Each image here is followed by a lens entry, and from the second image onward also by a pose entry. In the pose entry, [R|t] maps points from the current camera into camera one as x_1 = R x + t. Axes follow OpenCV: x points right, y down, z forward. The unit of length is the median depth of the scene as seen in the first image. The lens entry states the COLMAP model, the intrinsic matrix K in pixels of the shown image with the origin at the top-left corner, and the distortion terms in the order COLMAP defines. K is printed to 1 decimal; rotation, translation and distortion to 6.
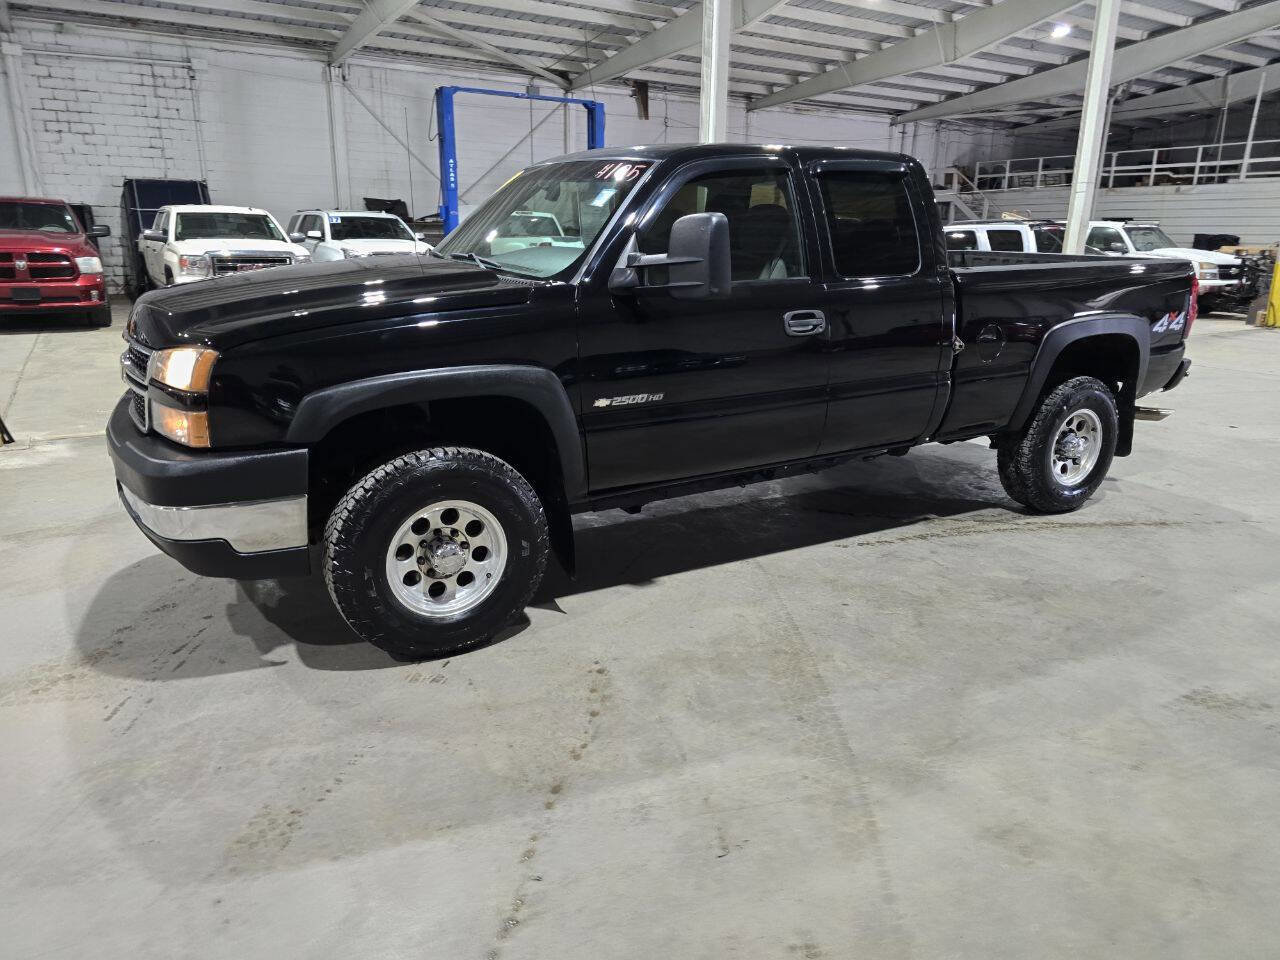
lens RADIAL K [[864.7, 0, 638.8], [0, 864.7, 460.3], [0, 0, 1]] dist [0.043058, -0.034817]
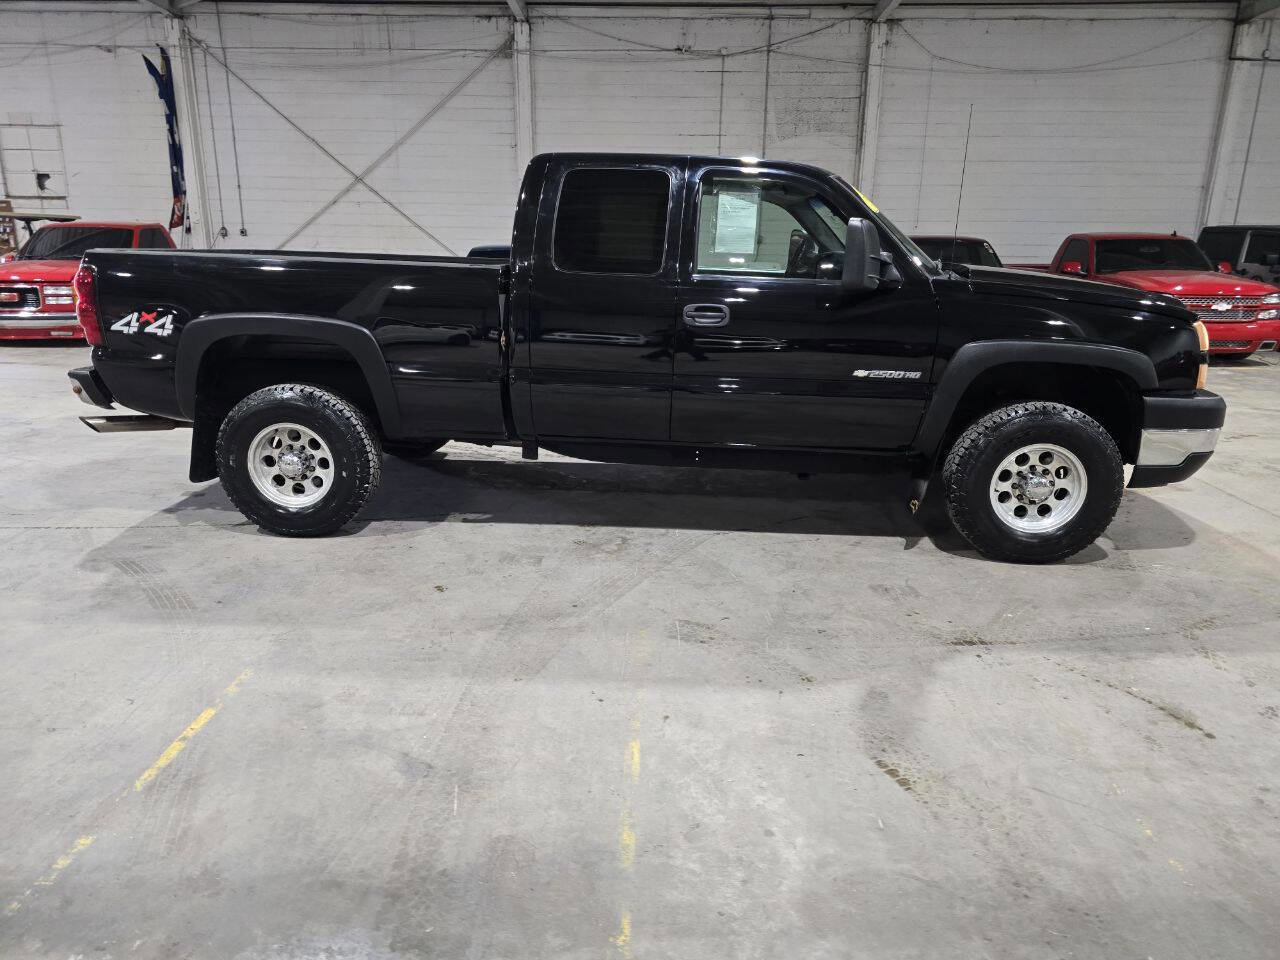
lens RADIAL K [[864.7, 0, 631.1], [0, 864.7, 458.4], [0, 0, 1]] dist [0.043058, -0.034817]
pose [[-0.832534, -0.161968, 0.529767, -0.467889], [0.115566, 0.884485, 0.452030, -0.487336], [-0.541786, 0.437553, -0.717646, 1.826364]]
